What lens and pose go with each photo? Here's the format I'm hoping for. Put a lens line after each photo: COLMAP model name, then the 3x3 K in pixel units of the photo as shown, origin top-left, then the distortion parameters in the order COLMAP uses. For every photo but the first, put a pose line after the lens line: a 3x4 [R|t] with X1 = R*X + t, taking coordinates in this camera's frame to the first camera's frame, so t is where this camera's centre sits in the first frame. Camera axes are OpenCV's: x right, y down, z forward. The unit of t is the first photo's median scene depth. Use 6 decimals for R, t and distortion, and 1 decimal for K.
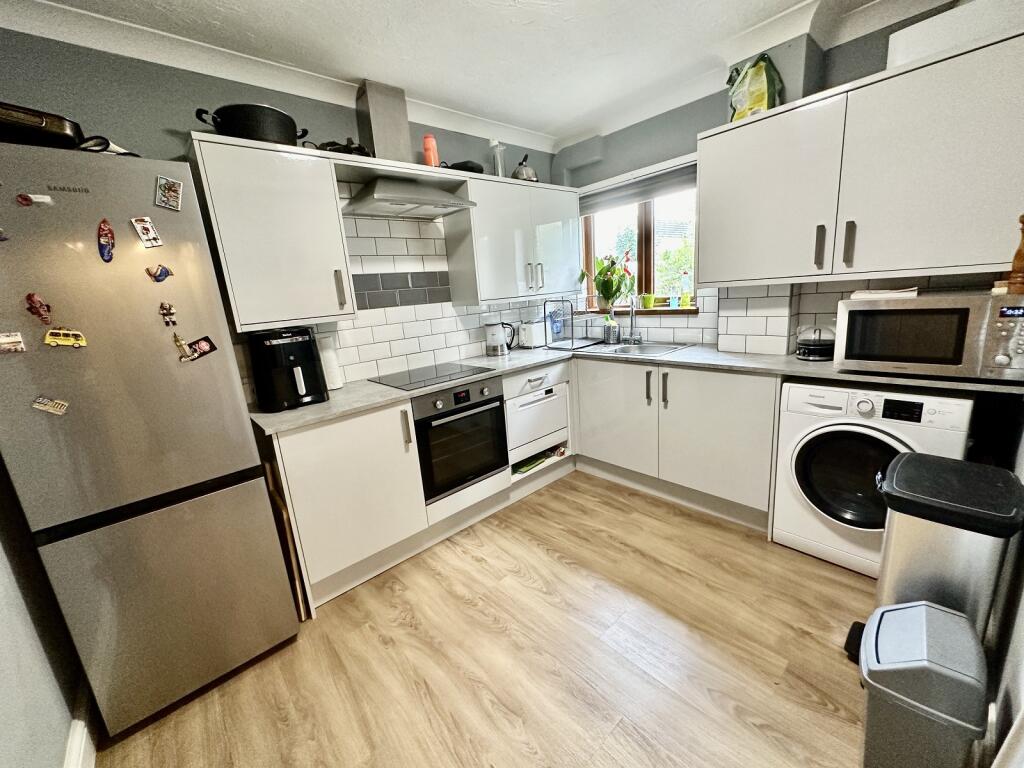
lens RADIAL K [[409.9, 0, 511.1], [0, 409.9, 383.0], [0, 0, 1]] dist [-0.003369, 0.000131]
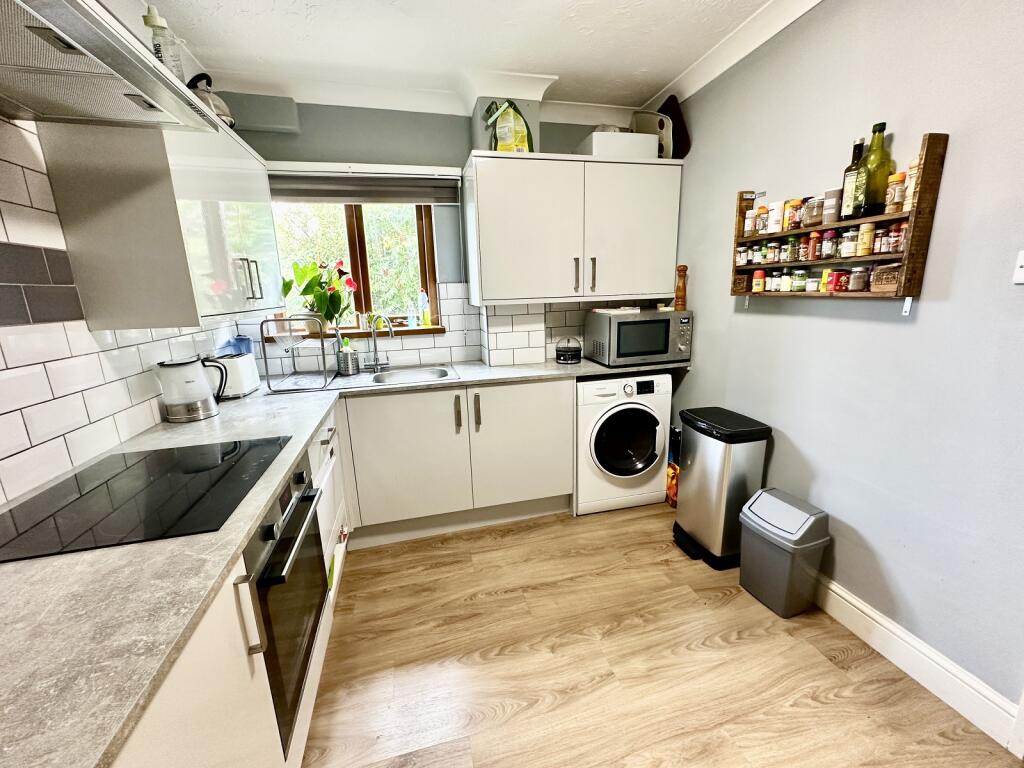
lens RADIAL K [[409.9, 0, 513.0], [0, 409.9, 383.5], [0, 0, 1]] dist [-0.003369, 0.000131]
pose [[0.458958, -0.132722, 0.878489, -0.396921], [0.191307, 0.980348, 0.048164, -0.075829], [-0.867617, 0.145956, 0.475329, 0.472731]]
